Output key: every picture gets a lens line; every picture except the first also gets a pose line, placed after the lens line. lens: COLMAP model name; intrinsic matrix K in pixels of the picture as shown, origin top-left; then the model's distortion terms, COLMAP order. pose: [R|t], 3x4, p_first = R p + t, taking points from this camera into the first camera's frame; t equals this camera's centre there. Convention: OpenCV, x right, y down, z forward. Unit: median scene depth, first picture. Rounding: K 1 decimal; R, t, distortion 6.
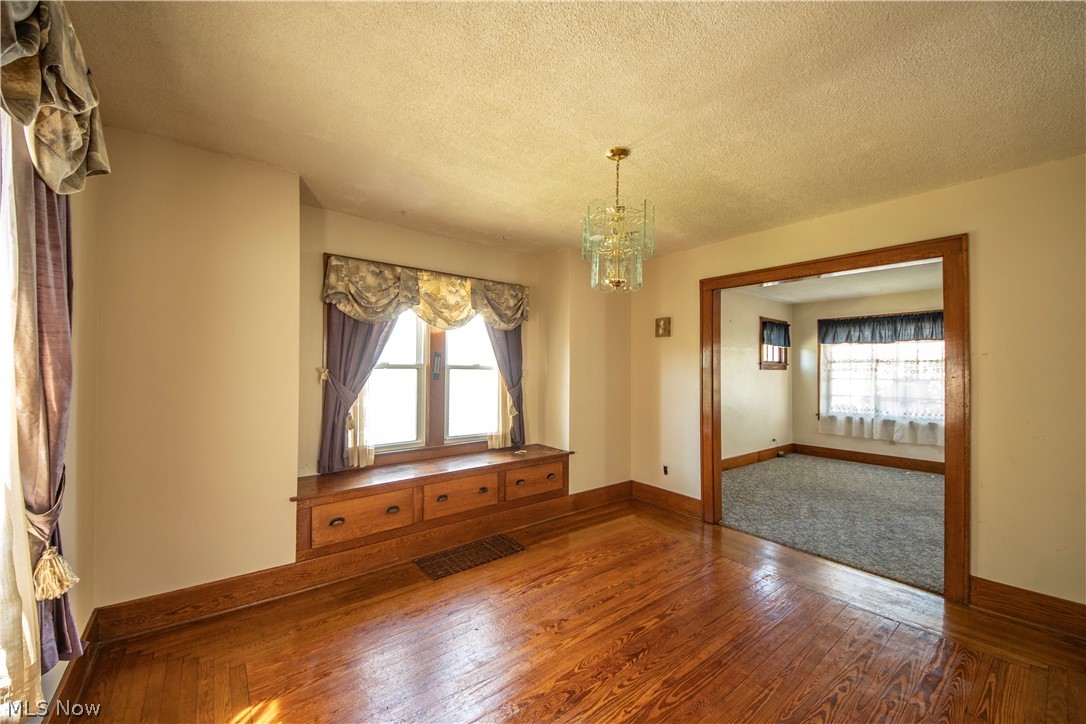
lens RADIAL K [[407.8, 0, 543.9], [0, 407.8, 365.2], [0, 0, 1]] dist [0.045479, -0.030467]
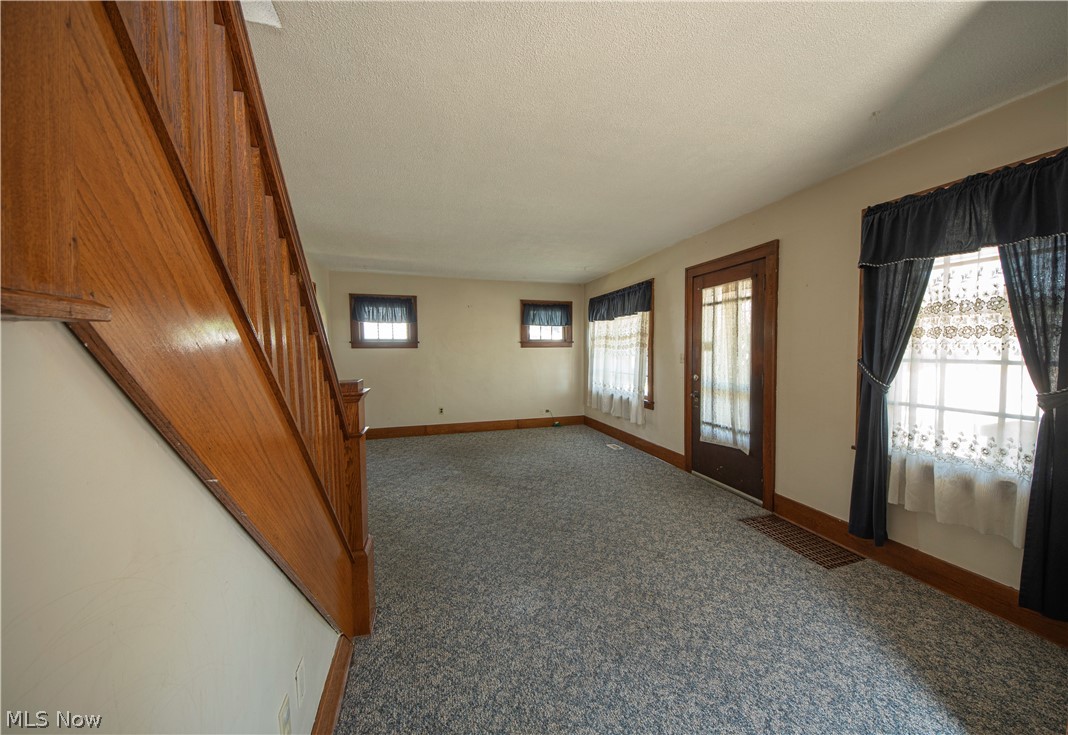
lens RADIAL K [[386.0, 0, 560.6], [0, 386.0, 369.3], [0, 0, 1]] dist [0.000683, -0.000017]
pose [[0.947952, -0.001148, -0.318411, 1.708636], [0.021064, 0.998029, 0.059112, 0.017866], [0.317715, -0.062742, 0.946108, 0.070790]]
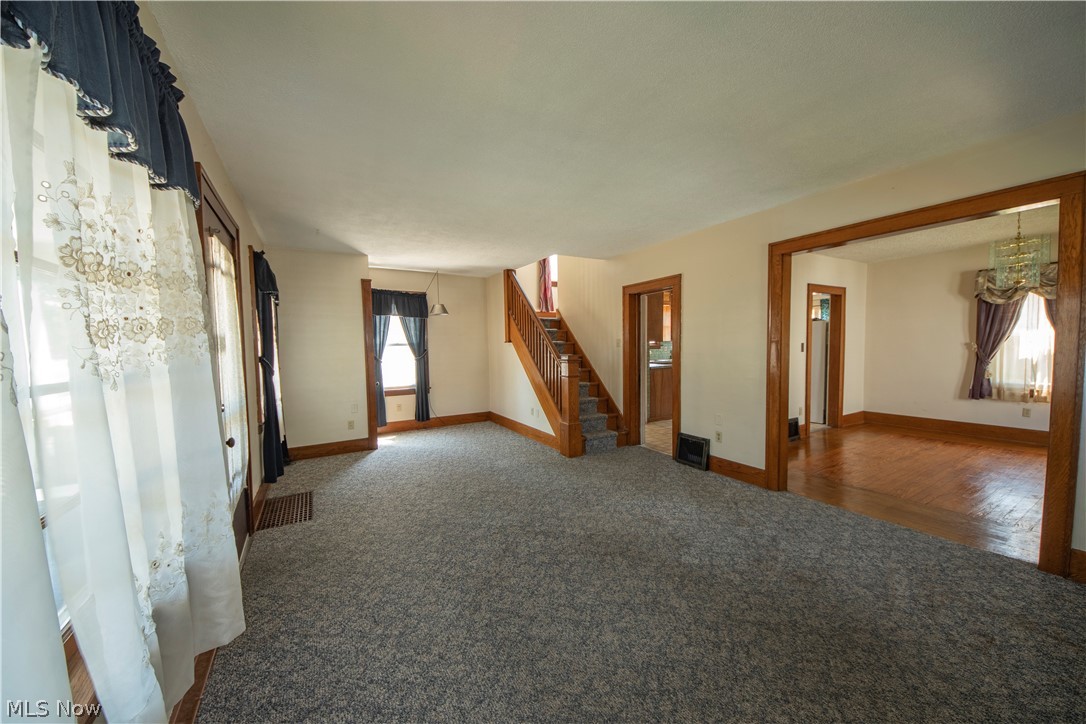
lens RADIAL K [[395.9, 0, 542.8], [0, 395.9, 365.0], [0, 0, 1]] dist [0.028665, -0.018893]
pose [[-0.990093, 0.000604, 0.140414, 1.169309], [0.006355, 0.999159, 0.040514, 0.036442], [-0.140272, 0.041005, -0.989264, 1.800964]]
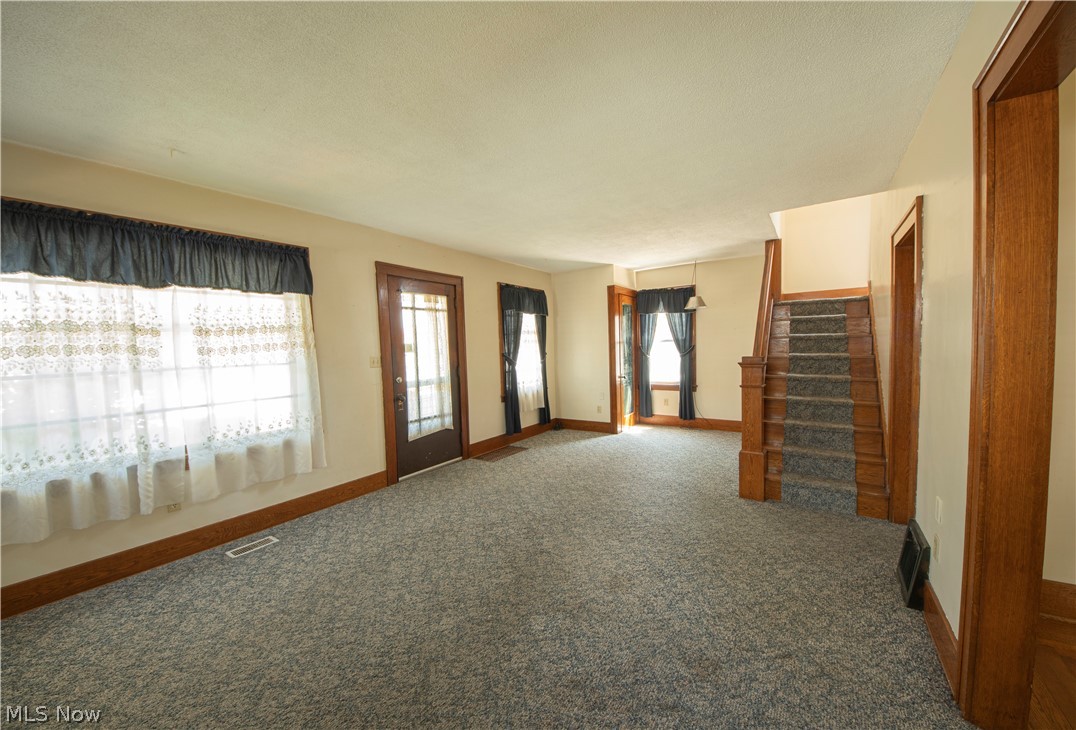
lens RADIAL K [[399.0, 0, 538.0], [0, 399.0, 365.0], [0, 0, 1]] dist [0.026021, -0.000113]
pose [[-0.301821, -0.047039, 0.952203, 0.497578], [0.014057, 0.998454, 0.053779, 0.018322], [-0.953261, 0.029617, -0.300693, 1.251252]]
